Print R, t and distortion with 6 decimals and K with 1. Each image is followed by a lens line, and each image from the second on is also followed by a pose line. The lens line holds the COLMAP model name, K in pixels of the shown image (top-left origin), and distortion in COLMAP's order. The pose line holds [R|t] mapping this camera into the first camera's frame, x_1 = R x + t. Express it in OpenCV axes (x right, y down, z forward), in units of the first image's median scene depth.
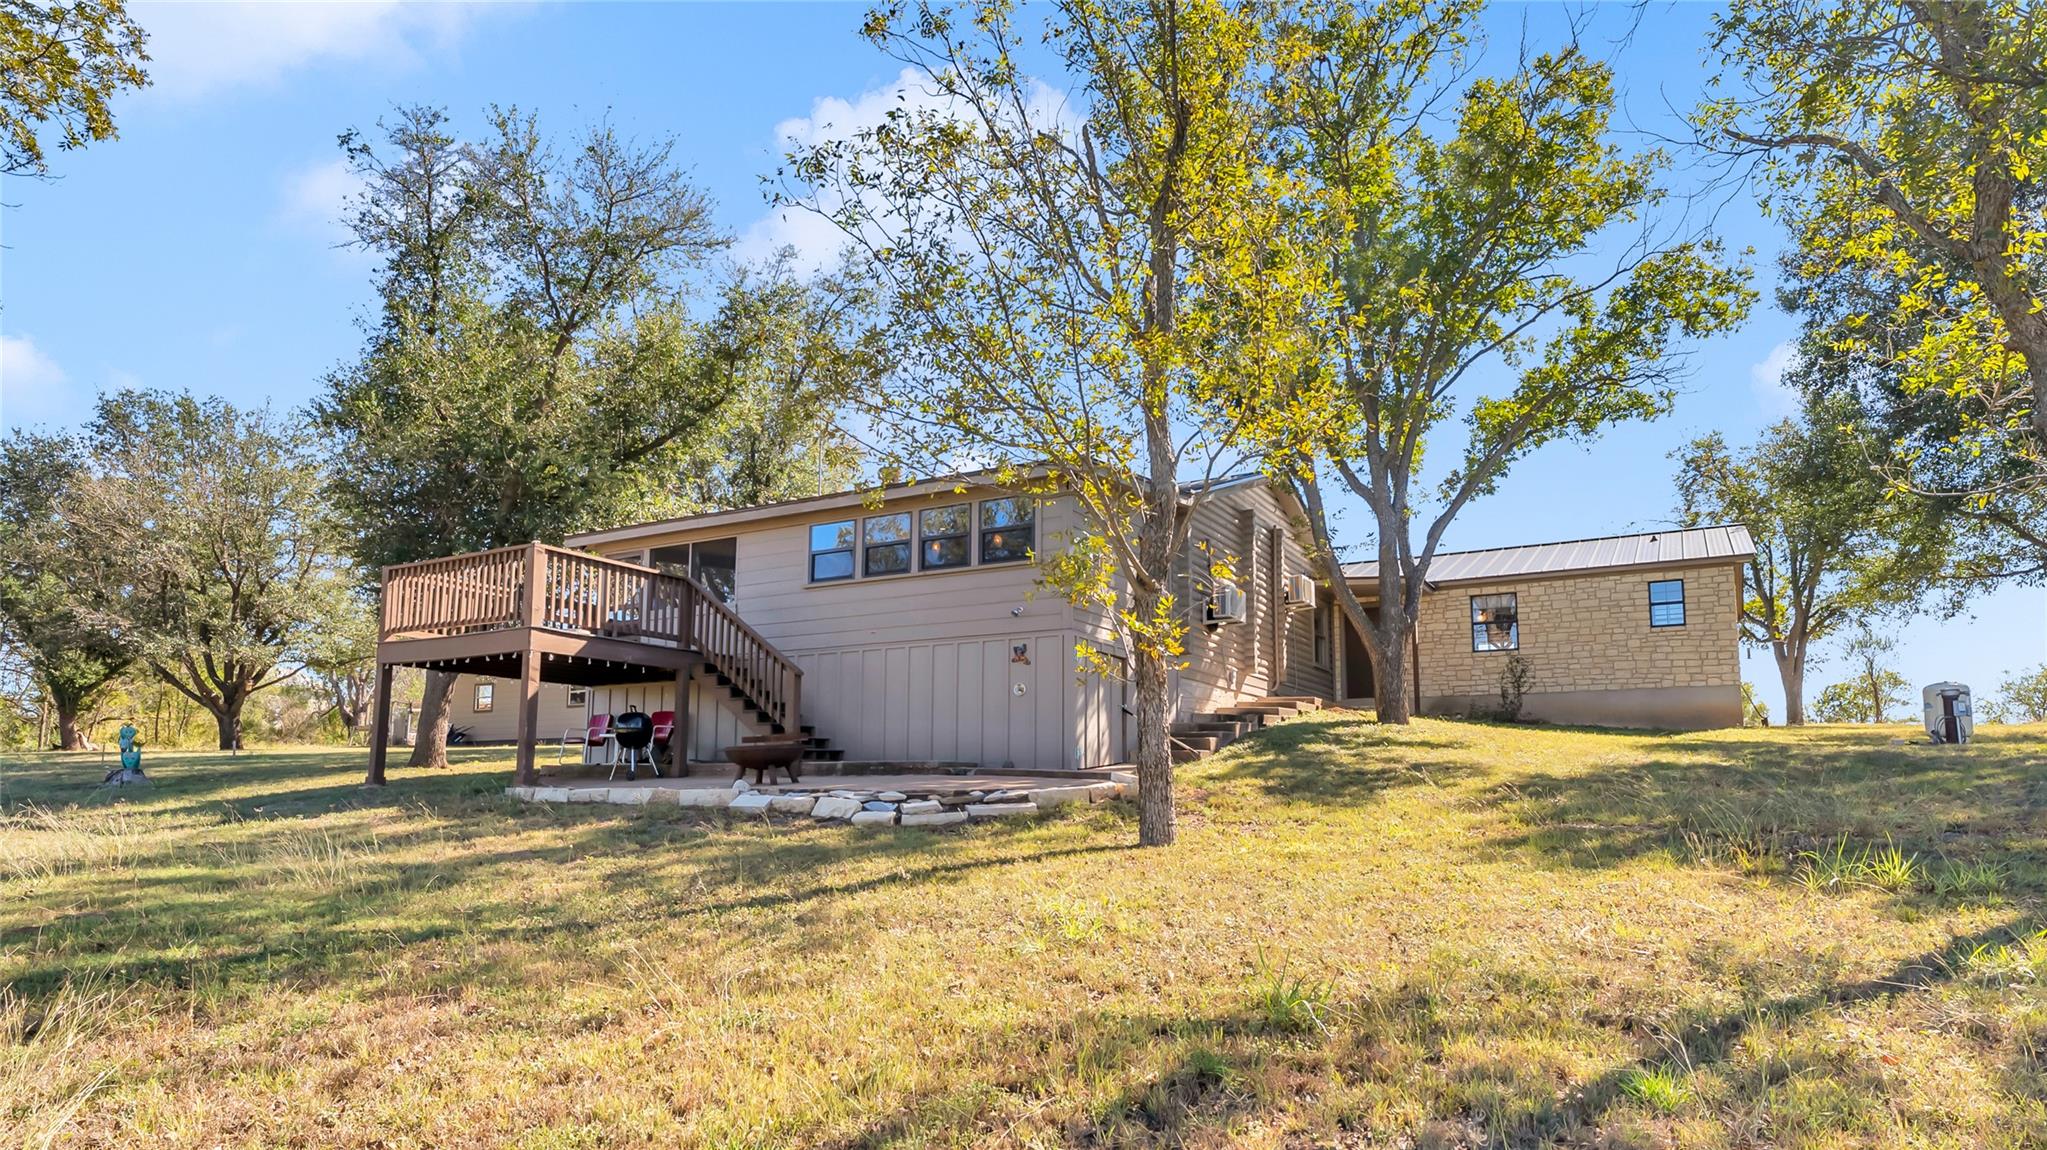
lens RADIAL K [[1114.4, 0, 1023.5], [0, 1114.4, 575.0], [0, 0, 1]] dist [-0.004104, -0.000024]
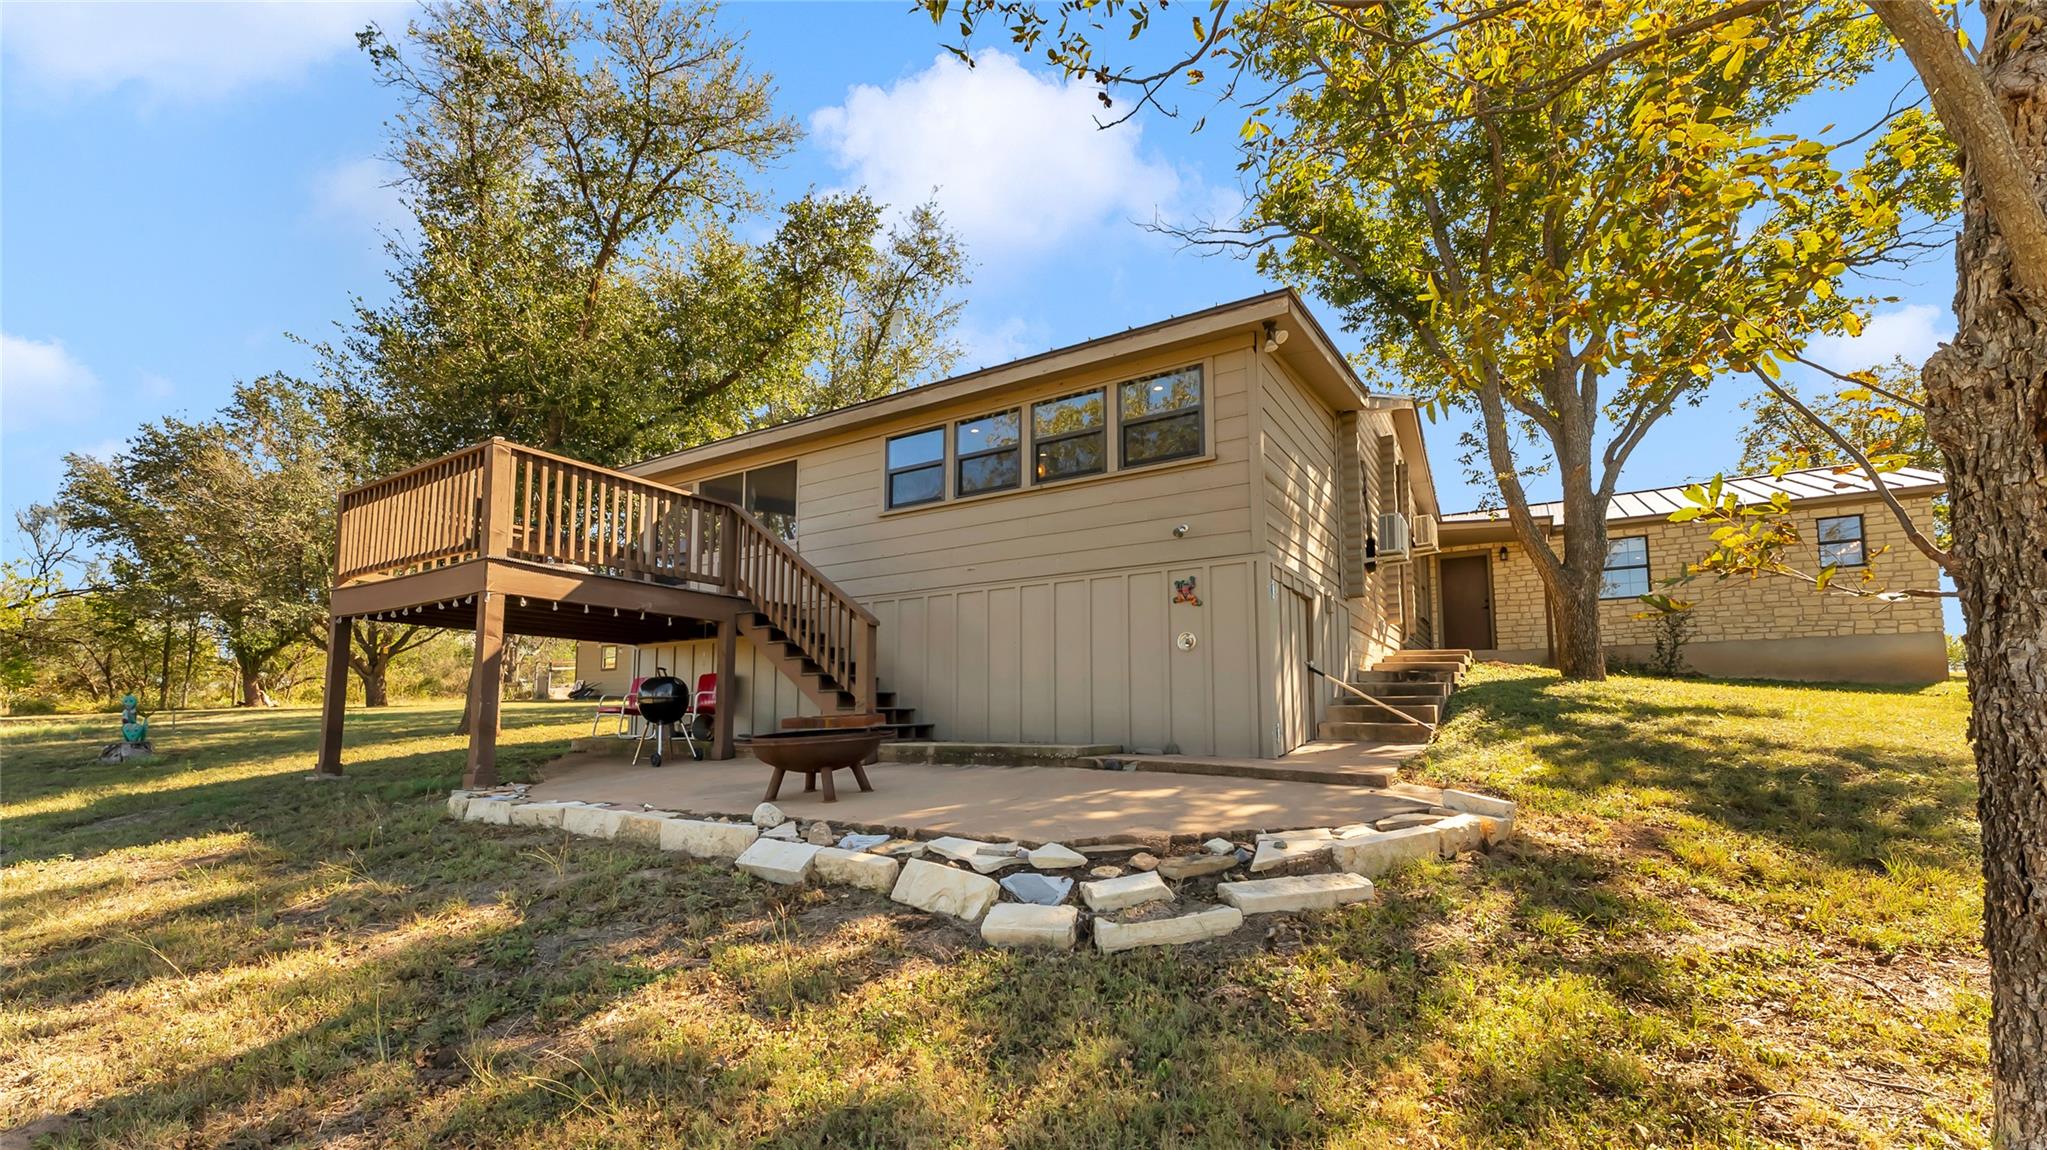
lens RADIAL K [[783.2, 0, 1023.5], [0, 783.2, 575.0], [0, 0, 1]] dist [0.000635, -0.000068]
pose [[0.999710, -0.011000, -0.021442, -0.085996], [0.011214, 0.999888, 0.009919, 0.049799], [0.021331, -0.010156, 0.999721, 0.459177]]
